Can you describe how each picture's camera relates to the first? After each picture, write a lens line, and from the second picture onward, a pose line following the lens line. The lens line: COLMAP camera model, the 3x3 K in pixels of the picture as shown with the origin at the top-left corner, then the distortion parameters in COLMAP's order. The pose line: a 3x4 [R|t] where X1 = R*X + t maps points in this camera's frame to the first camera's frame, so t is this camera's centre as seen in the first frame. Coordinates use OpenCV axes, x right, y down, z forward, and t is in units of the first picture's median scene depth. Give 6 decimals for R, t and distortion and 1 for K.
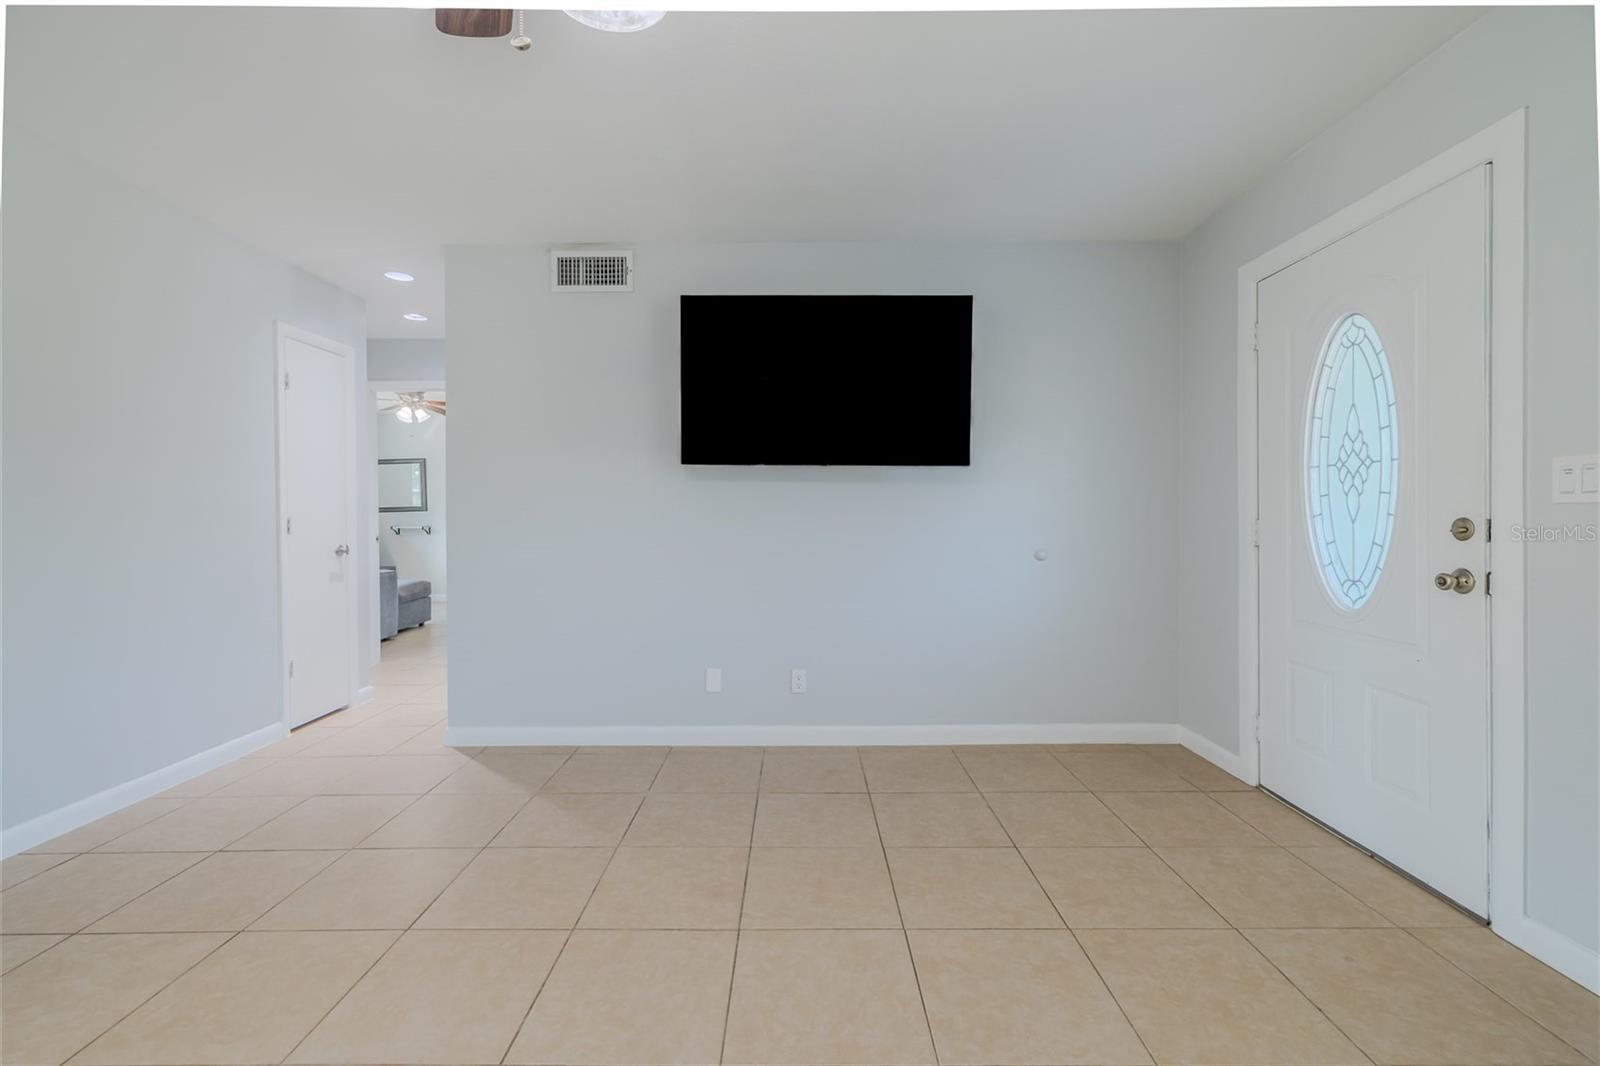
lens RADIAL K [[676.2, 0, 795.4], [0, 676.2, 522.2], [0, 0, 1]] dist [0.009011, 0.000576]
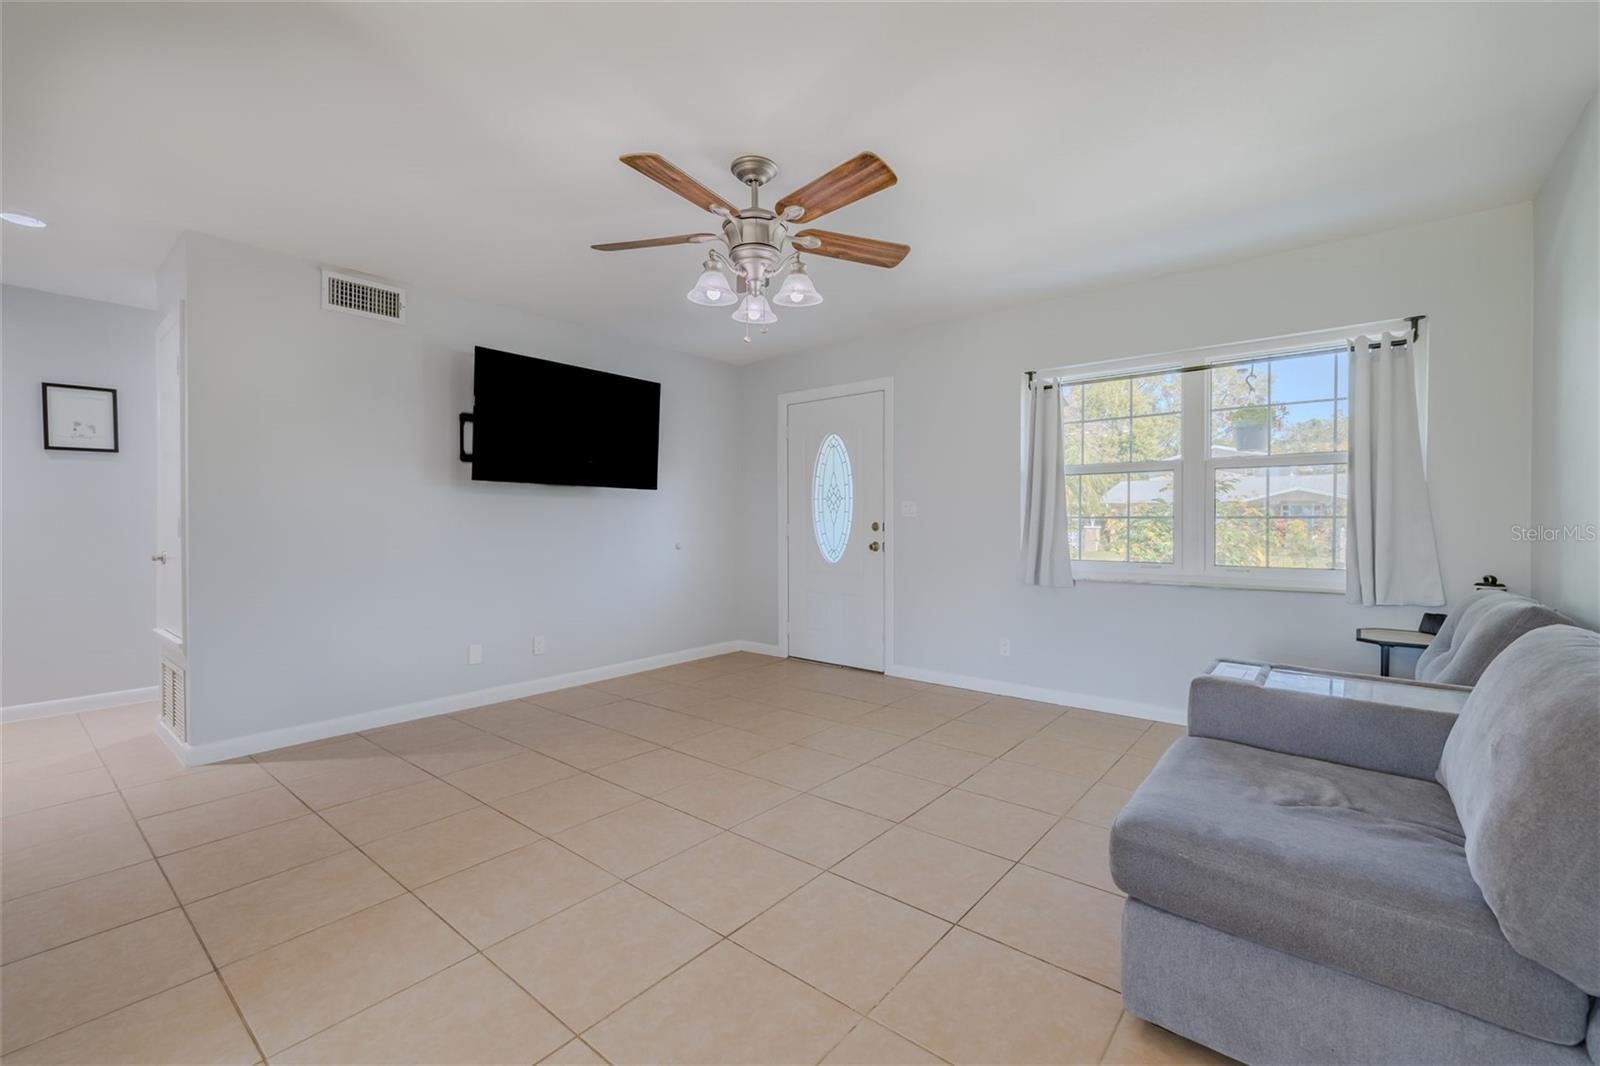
lens RADIAL K [[676.2, 0, 810.7], [0, 676.2, 532.5], [0, 0, 1]] dist [0.009011, 0.000576]
pose [[0.626743, -0.010491, 0.779155, -0.932677], [0.007533, 0.999944, 0.007404, 0.008795], [-0.779189, 0.001229, 0.626787, -0.335778]]
